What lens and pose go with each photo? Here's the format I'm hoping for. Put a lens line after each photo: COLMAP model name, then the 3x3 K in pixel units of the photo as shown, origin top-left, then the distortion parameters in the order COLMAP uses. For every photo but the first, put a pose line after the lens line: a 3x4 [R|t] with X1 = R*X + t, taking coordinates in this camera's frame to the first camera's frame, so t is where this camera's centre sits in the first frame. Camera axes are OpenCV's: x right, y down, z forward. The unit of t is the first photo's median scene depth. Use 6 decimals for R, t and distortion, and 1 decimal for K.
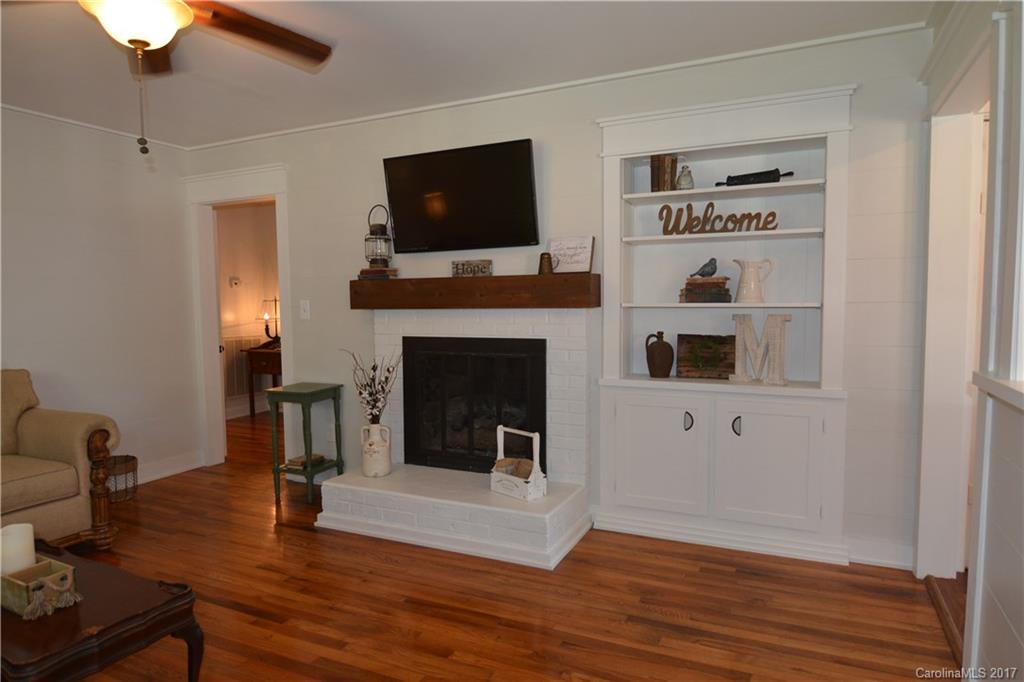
lens RADIAL K [[618.9, 0, 512.2], [0, 618.9, 344.5], [0, 0, 1]] dist [-0.017043, -0.002843]
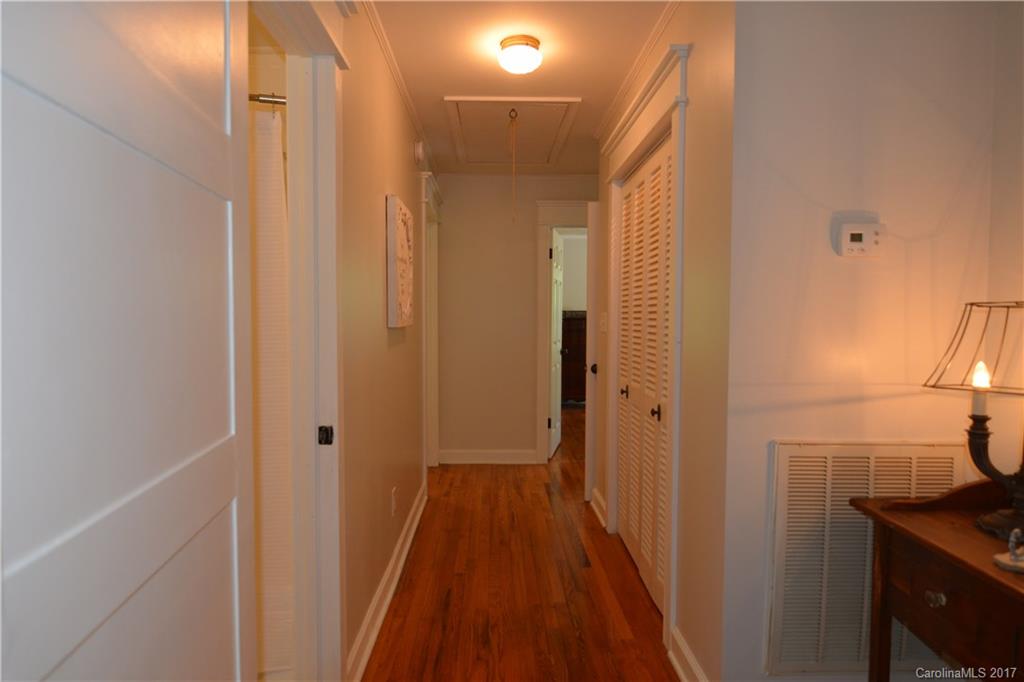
lens RADIAL K [[618.9, 0, 508.5], [0, 618.9, 344.8], [0, 0, 1]] dist [-0.017043, -0.002843]
pose [[0.438862, 0.057116, -0.896737, -0.277092], [-0.070401, 0.997096, 0.029053, -0.051043], [0.895792, 0.050381, 0.441609, 0.752476]]
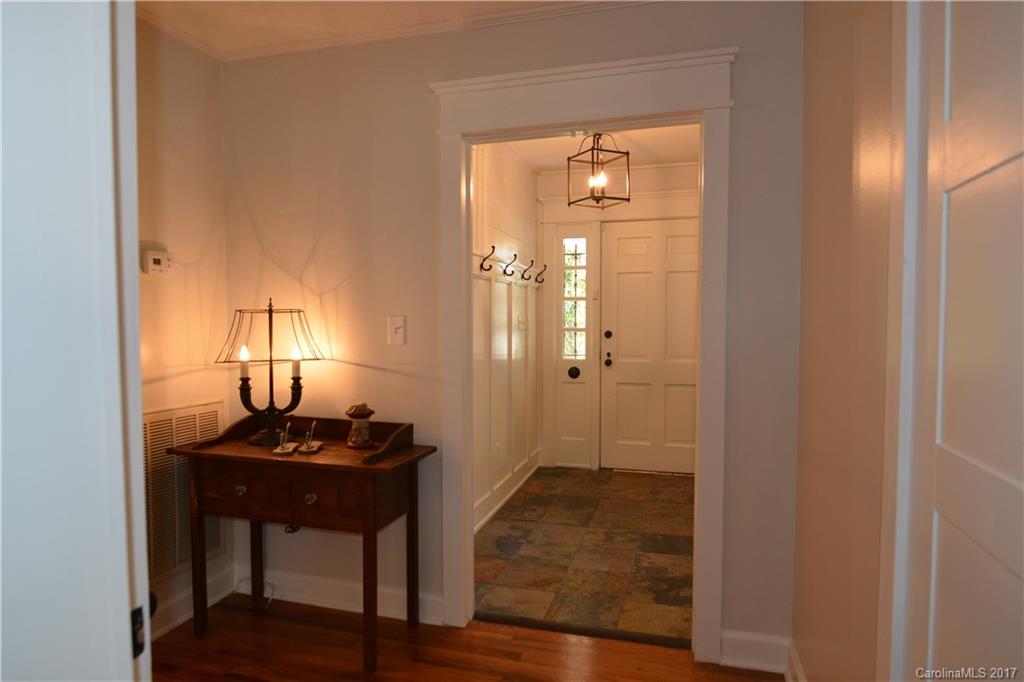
lens RADIAL K [[618.9, 0, 511.0], [0, 618.9, 341.9], [0, 0, 1]] dist [-0.017043, -0.002843]
pose [[0.988197, 0.004950, 0.153109, -0.298025], [-0.000516, 0.999580, -0.028990, -0.042052], [-0.153188, 0.028569, 0.987784, 0.615535]]
